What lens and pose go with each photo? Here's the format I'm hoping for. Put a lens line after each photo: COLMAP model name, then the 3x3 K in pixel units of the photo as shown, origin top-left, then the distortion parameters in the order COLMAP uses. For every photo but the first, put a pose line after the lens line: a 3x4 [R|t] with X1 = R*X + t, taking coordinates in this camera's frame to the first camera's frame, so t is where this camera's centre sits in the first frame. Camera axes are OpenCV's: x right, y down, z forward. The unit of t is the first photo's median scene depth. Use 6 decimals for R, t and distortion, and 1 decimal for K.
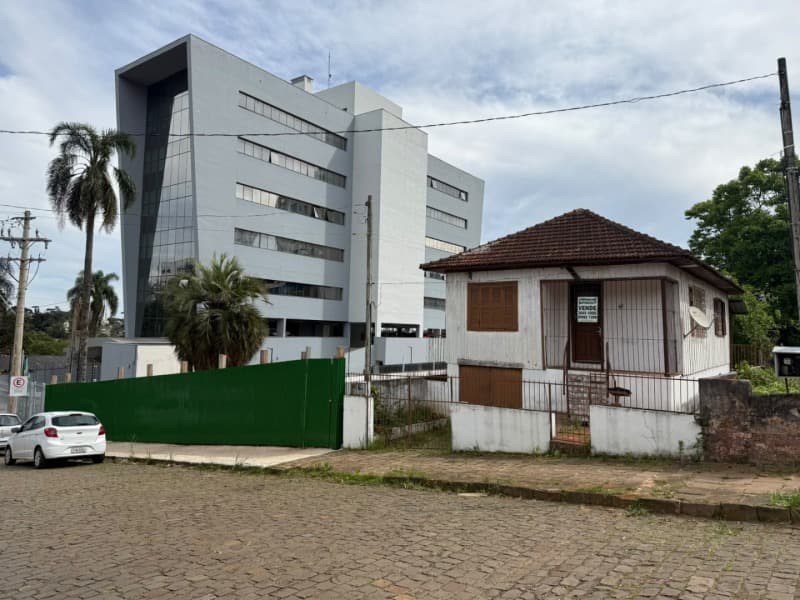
lens RADIAL K [[563.2, 0, 389.8], [0, 563.2, 298.5], [0, 0, 1]] dist [0.095320, -0.143800]
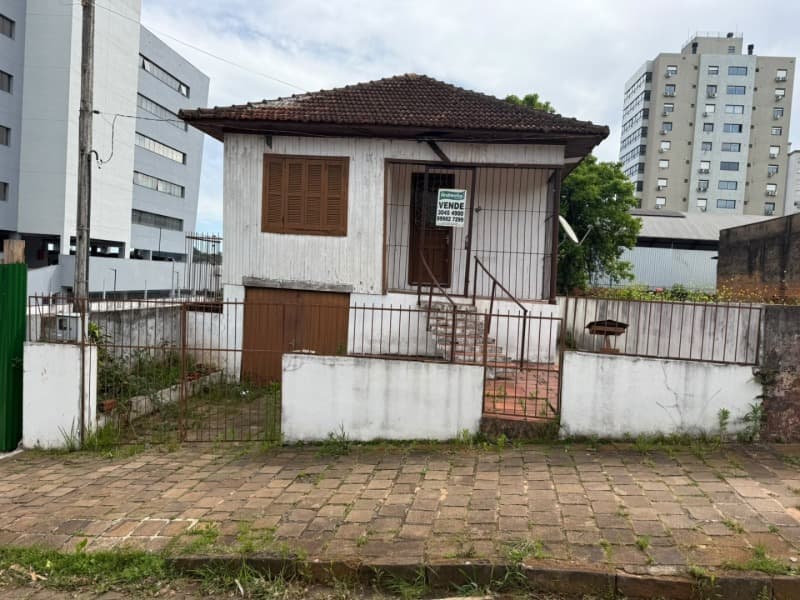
lens RADIAL K [[566.9, 0, 397.7], [0, 566.9, 300.3], [0, 0, 1]] dist [0.096353, -0.140786]
pose [[0.869969, 0.009988, 0.493005, -0.044535], [-0.070204, 0.992119, 0.103785, 0.061209], [-0.488083, -0.124901, 0.863814, 0.409045]]
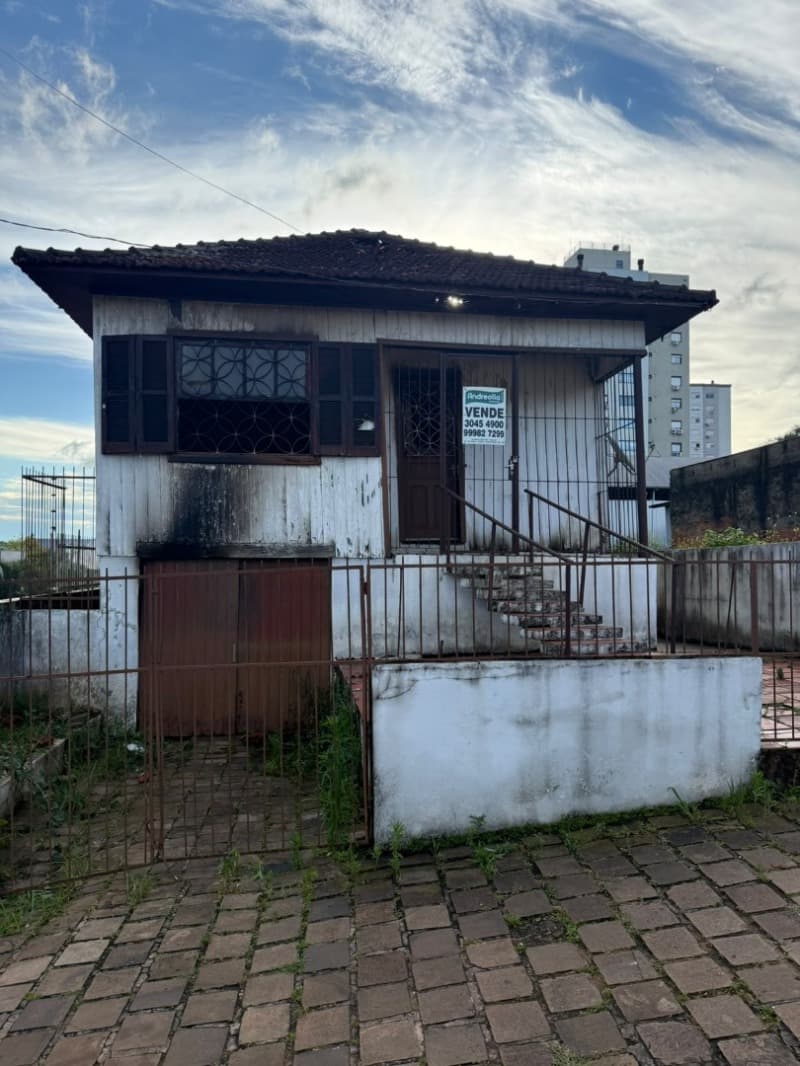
lens RADIAL K [[749.5, 0, 400.0], [0, 749.5, 533.0], [0, 0, 1]] dist [0.075064, -0.103107]
pose [[0.725752, 0.003755, 0.687947, -0.094328], [-0.030509, 0.999177, 0.026732, 0.092469], [-0.687280, -0.040389, 0.725269, 0.598169]]
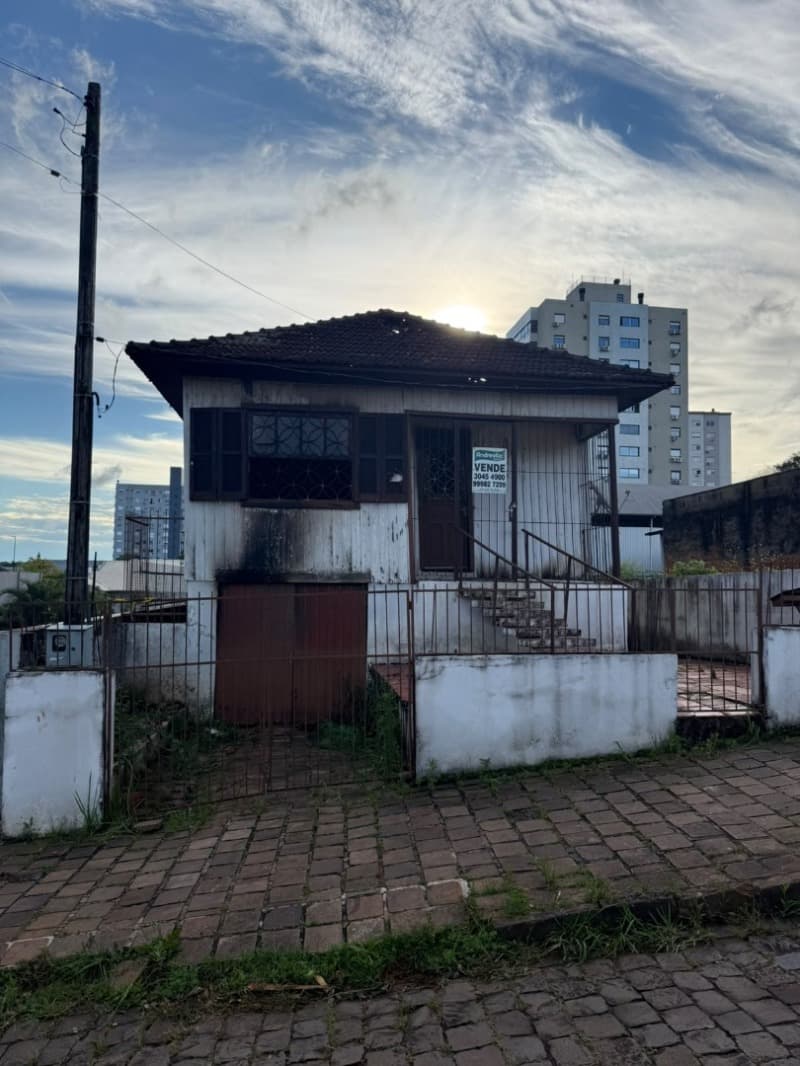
lens RADIAL K [[750.5, 0, 407.2], [0, 750.5, 525.2], [0, 0, 1]] dist [0.095320, -0.143800]
pose [[0.722833, 0.036218, 0.690073, -0.203098], [-0.036692, 0.999228, -0.014009, 0.082288], [-0.690048, -0.015194, 0.723604, 0.508069]]
